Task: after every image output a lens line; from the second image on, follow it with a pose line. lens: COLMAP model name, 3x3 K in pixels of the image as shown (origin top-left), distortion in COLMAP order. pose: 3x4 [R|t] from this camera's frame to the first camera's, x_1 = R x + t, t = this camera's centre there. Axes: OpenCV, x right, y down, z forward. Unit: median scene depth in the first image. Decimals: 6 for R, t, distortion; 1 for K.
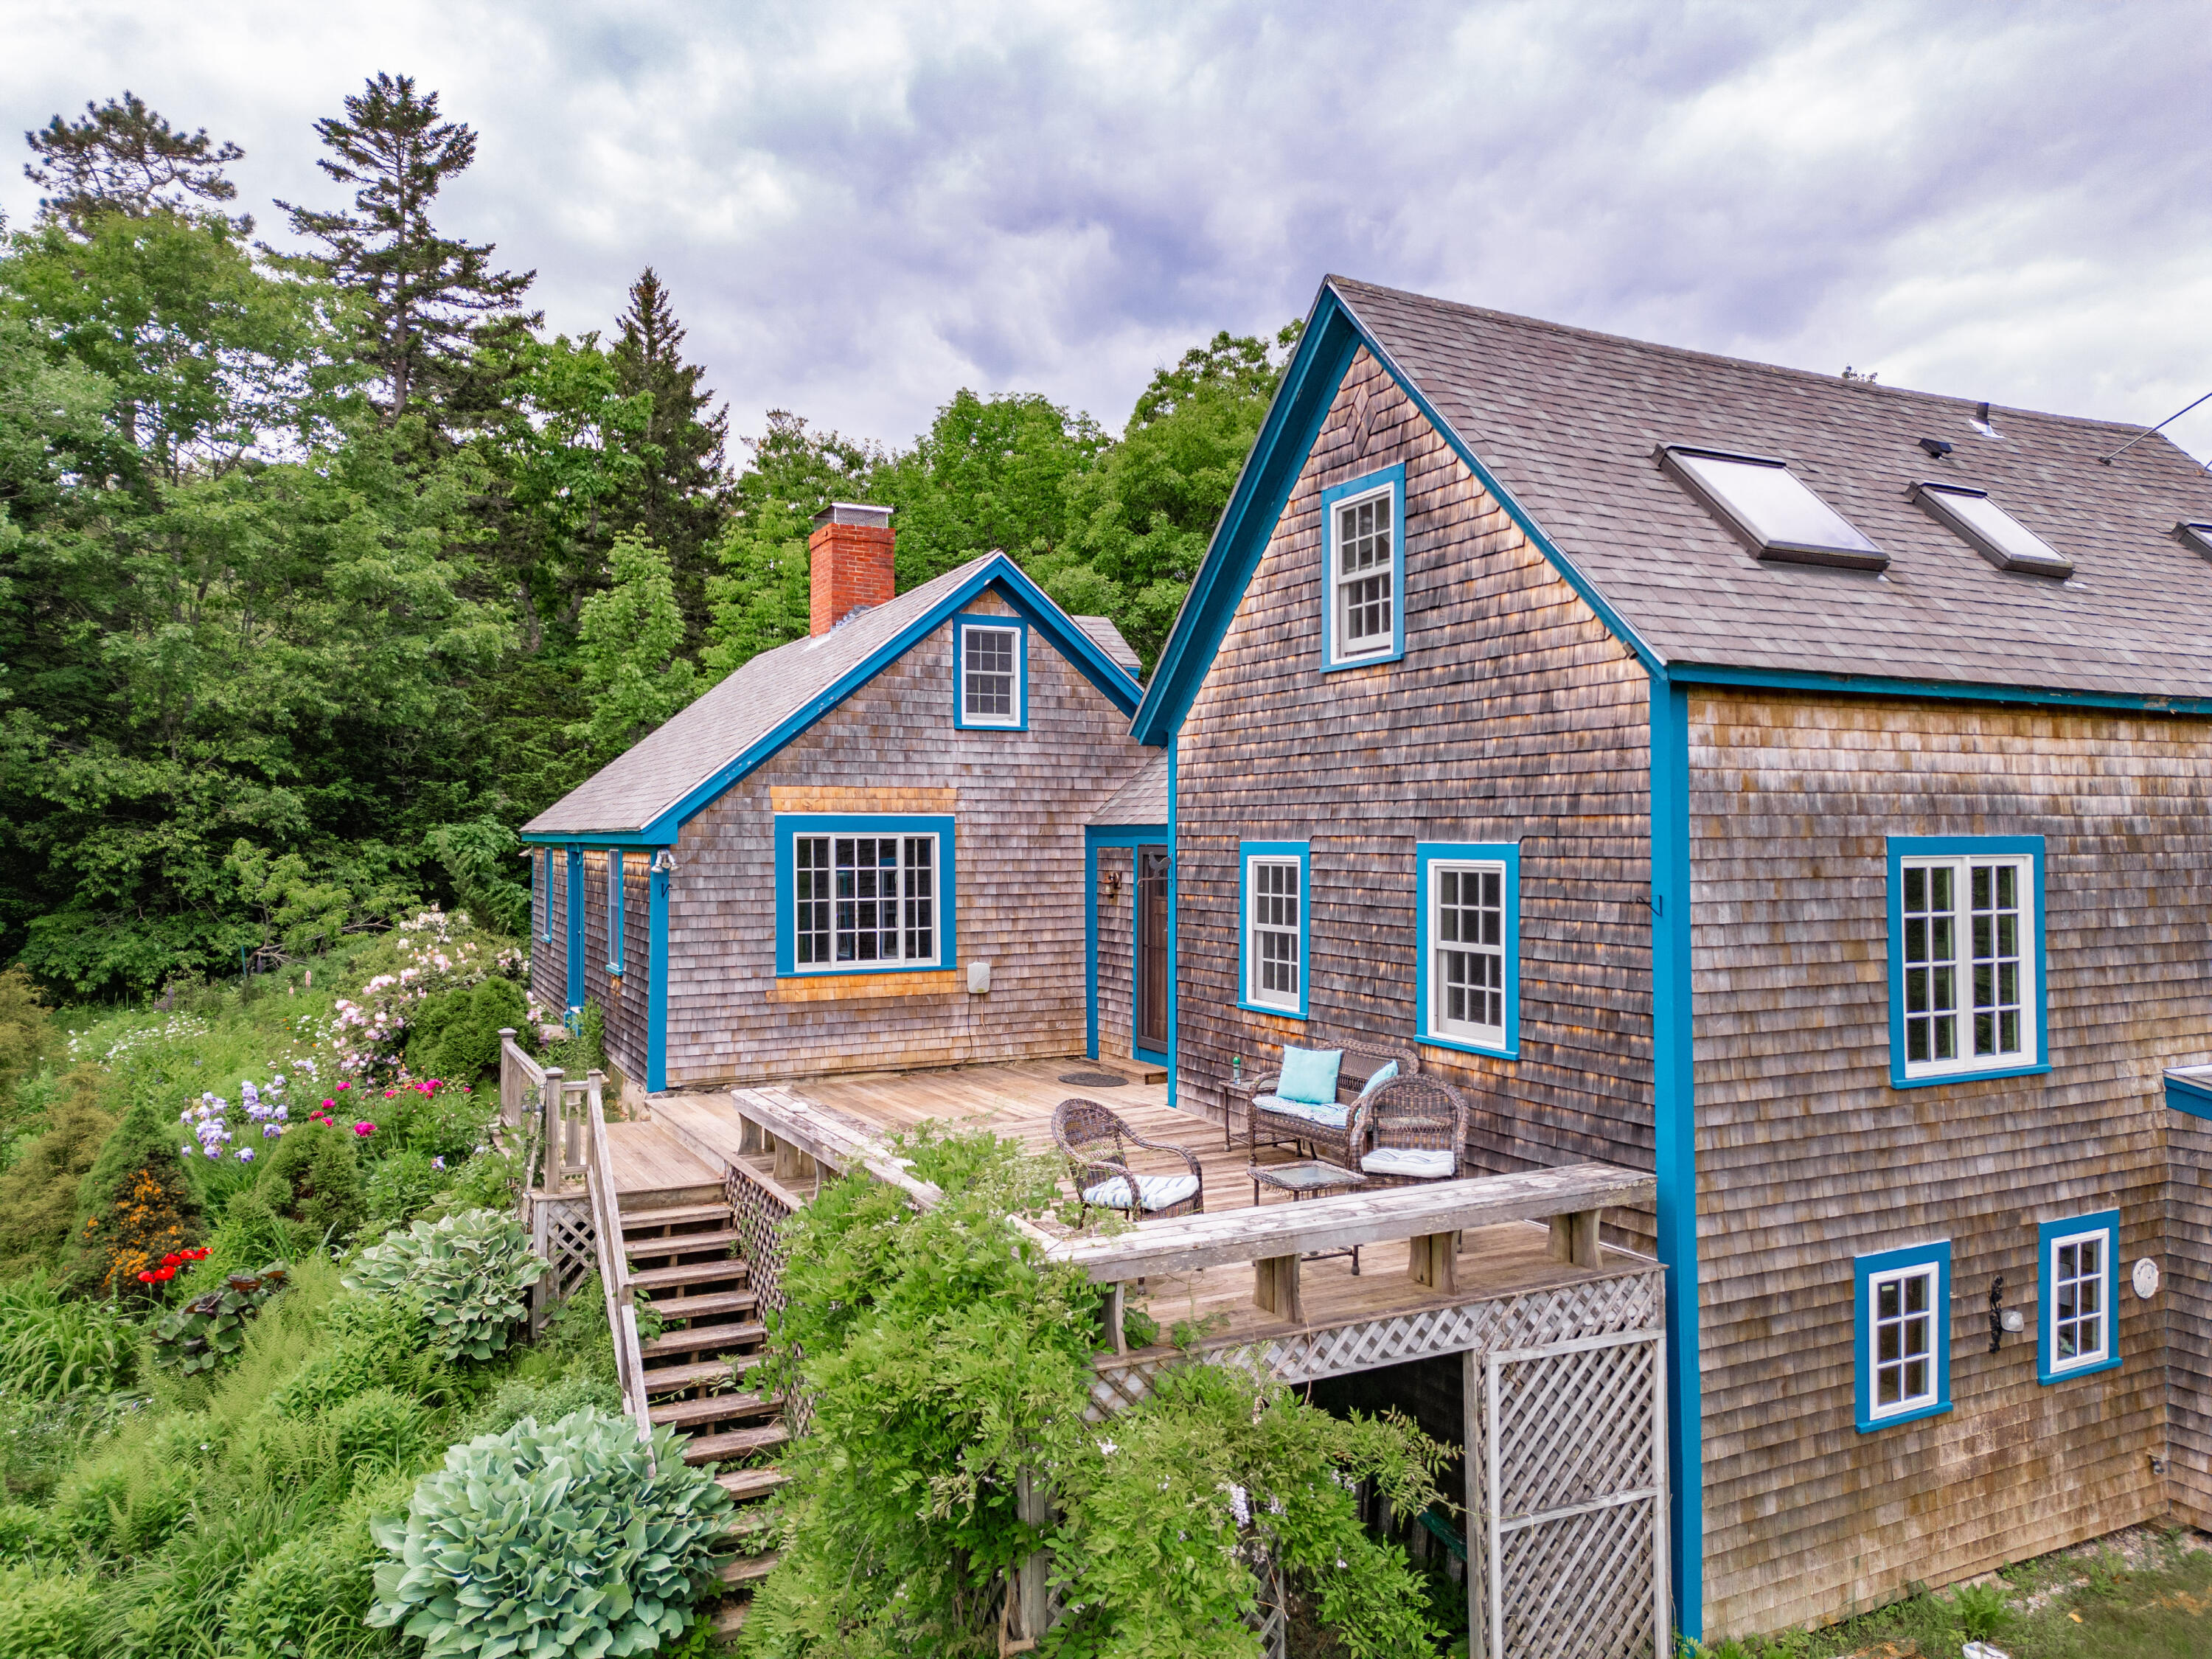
lens RADIAL K [[1548.5, 0, 1105.3], [0, 1548.5, 836.6], [0, 0, 1]] dist [0.076533, -0.071962]
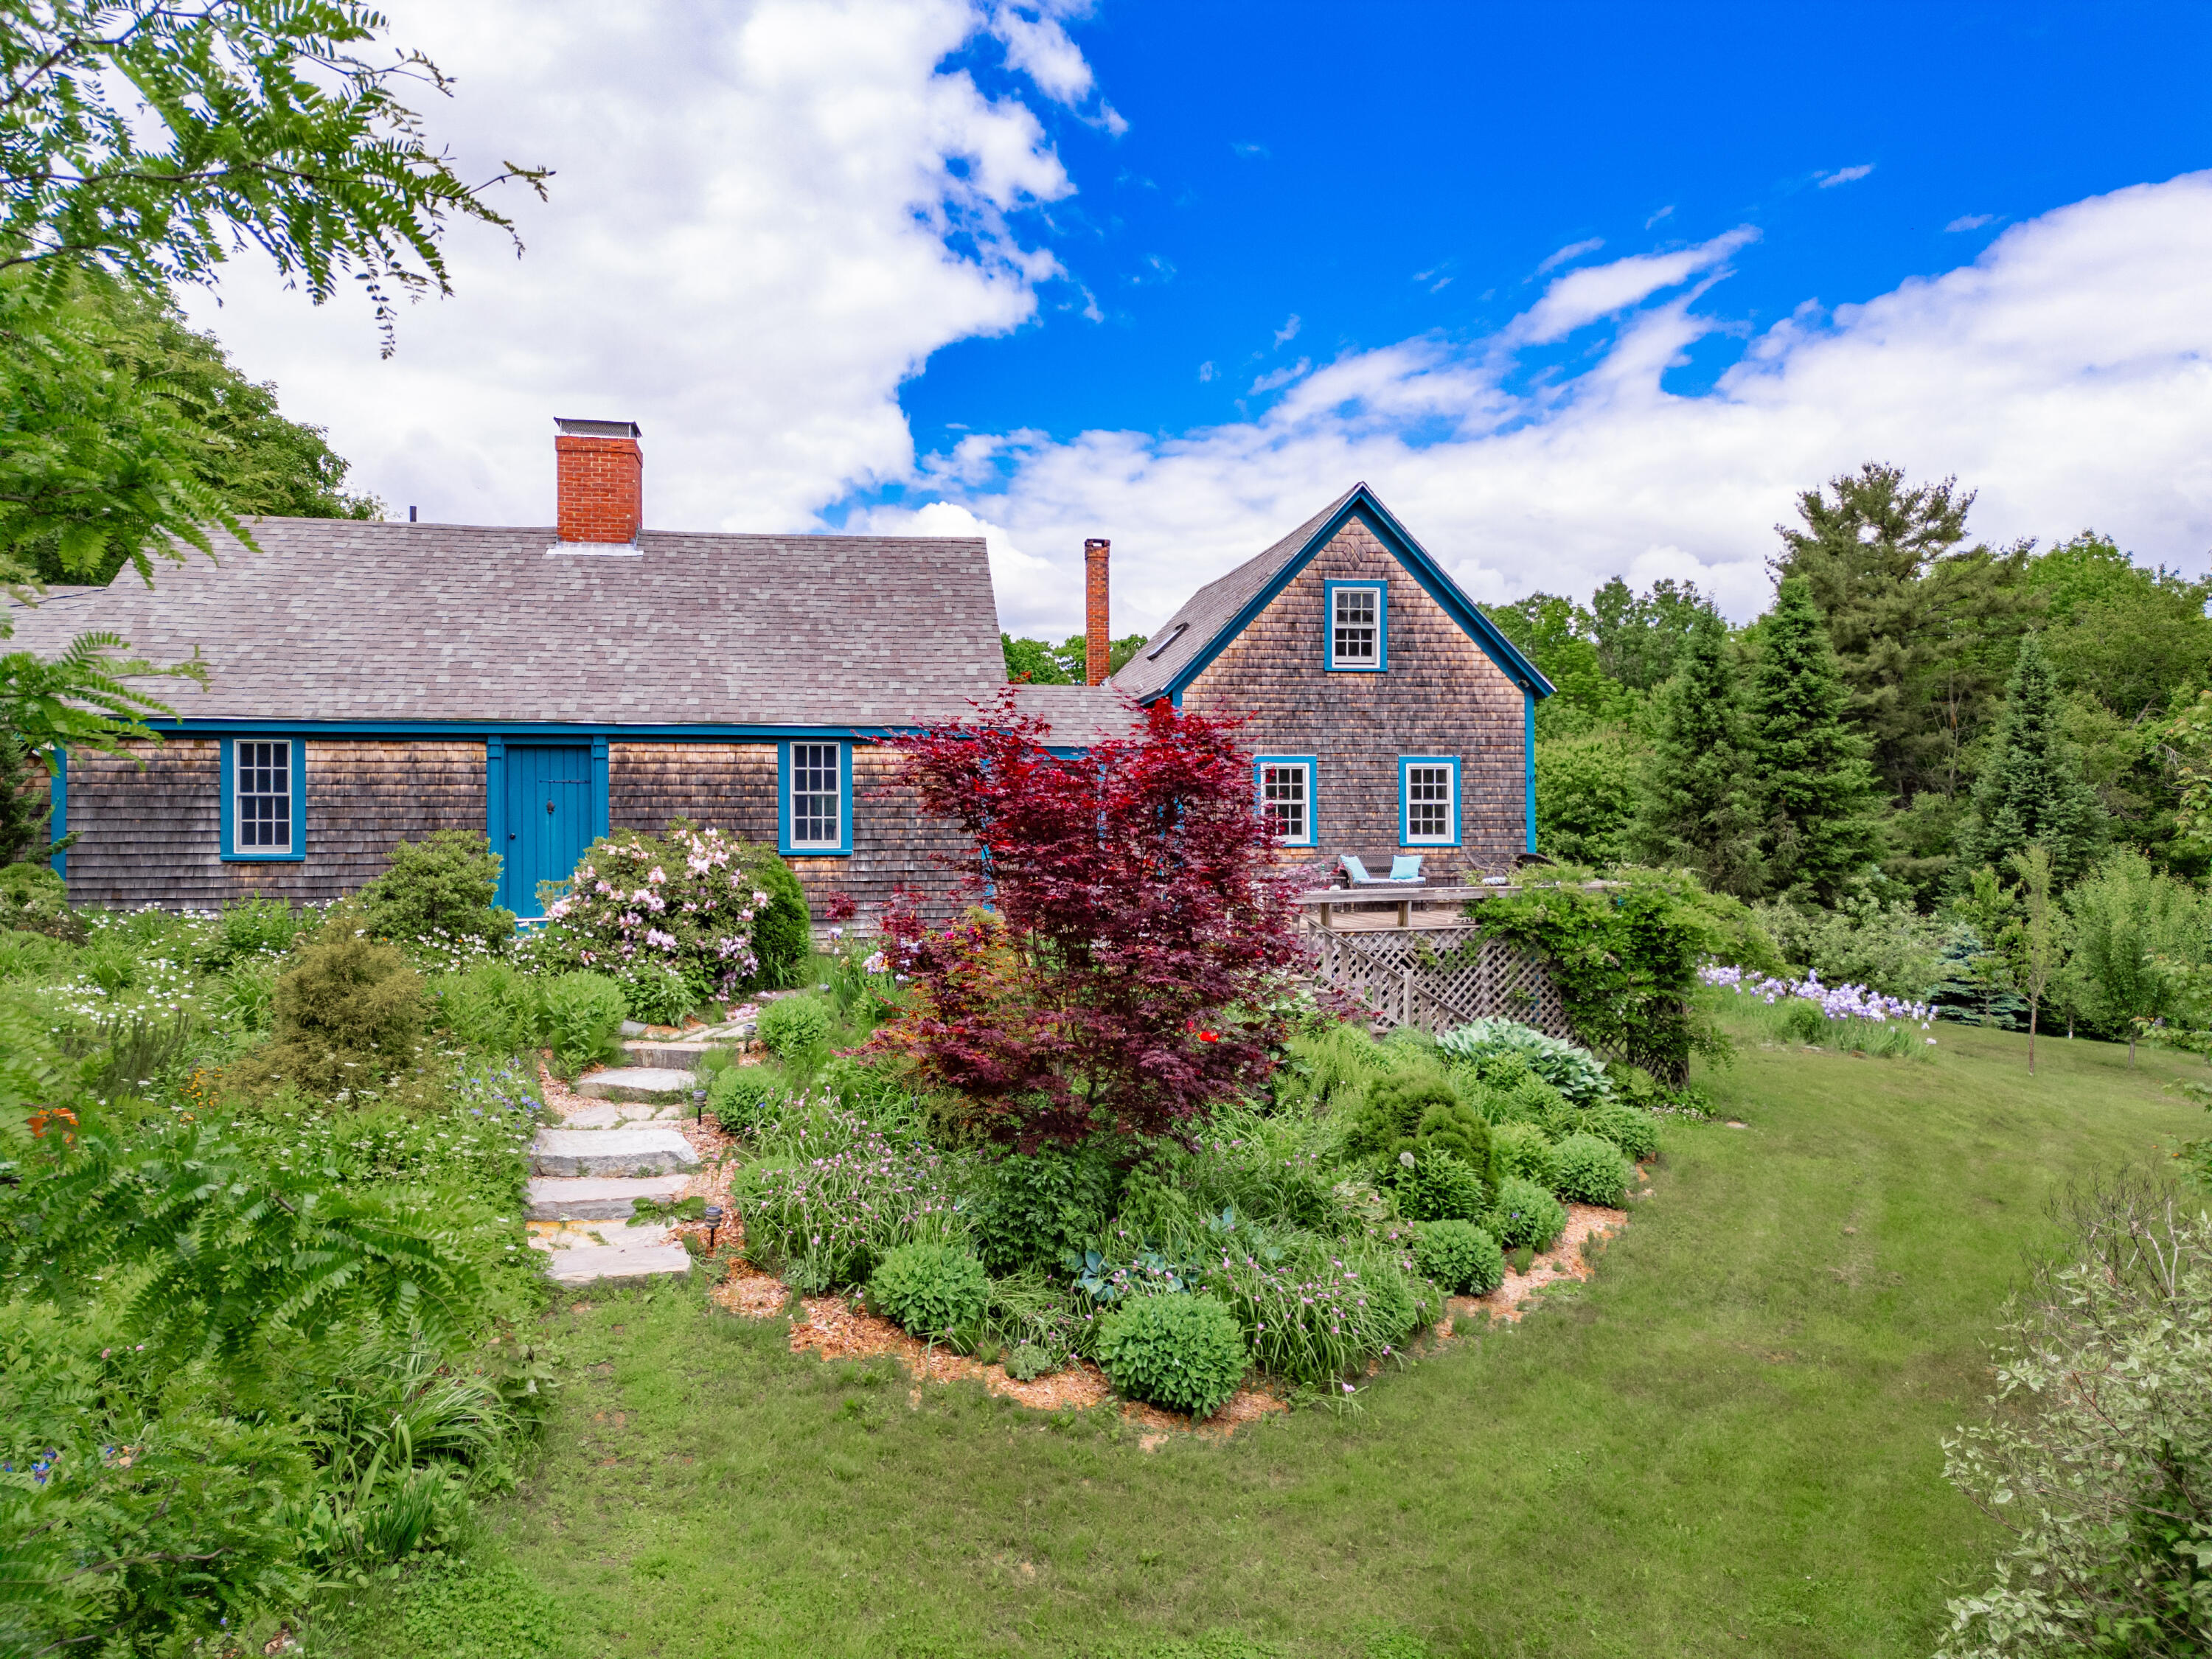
lens RADIAL K [[1548.5, 0, 1091.2], [0, 1548.5, 846.1], [0, 0, 1]] dist [0.076533, -0.071962]
pose [[0.294948, -0.002815, 0.955509, -1.951761], [0.004158, 0.999990, 0.001663, 0.120762], [-0.955504, 0.003483, 0.294957, 0.739568]]
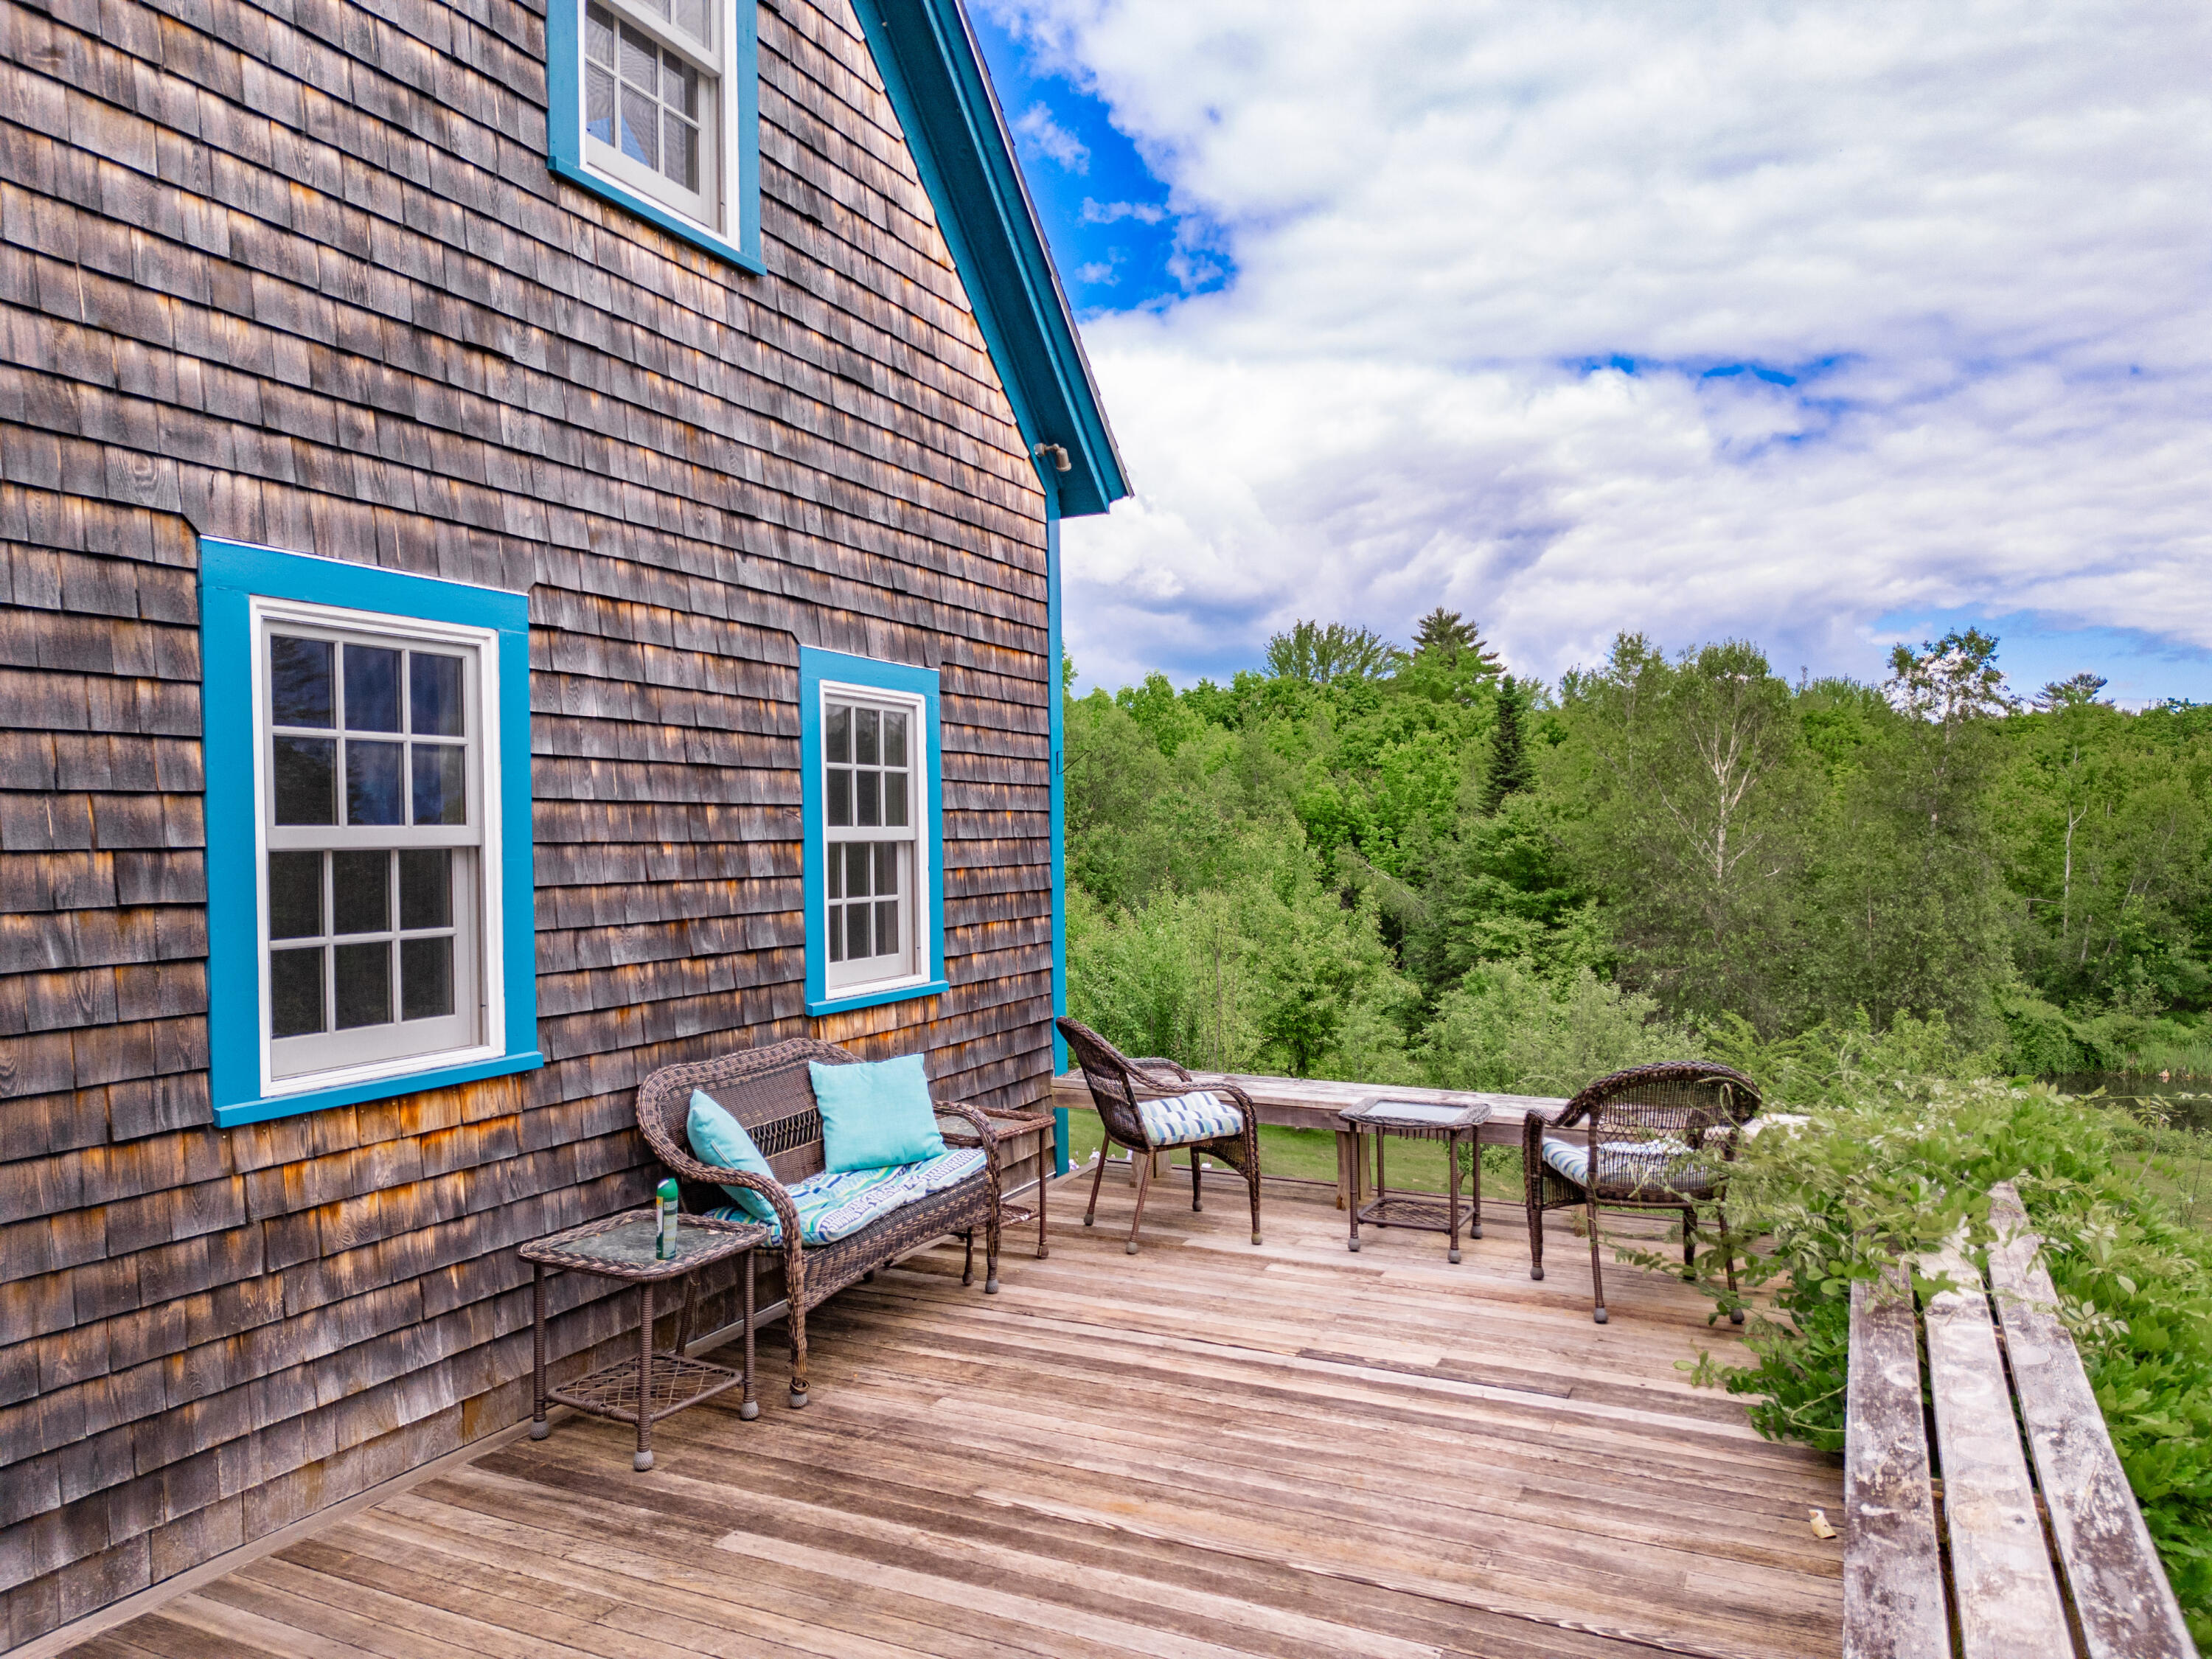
lens RADIAL K [[1548.5, 0, 1114.7], [0, 1548.5, 831.5], [0, 0, 1]] dist [0.076533, -0.071962]
pose [[-0.613864, 0.008498, 0.789366, -0.274426], [0.009753, 0.999947, -0.003180, 0.067612], [-0.789352, 0.005747, -0.613914, 1.196108]]
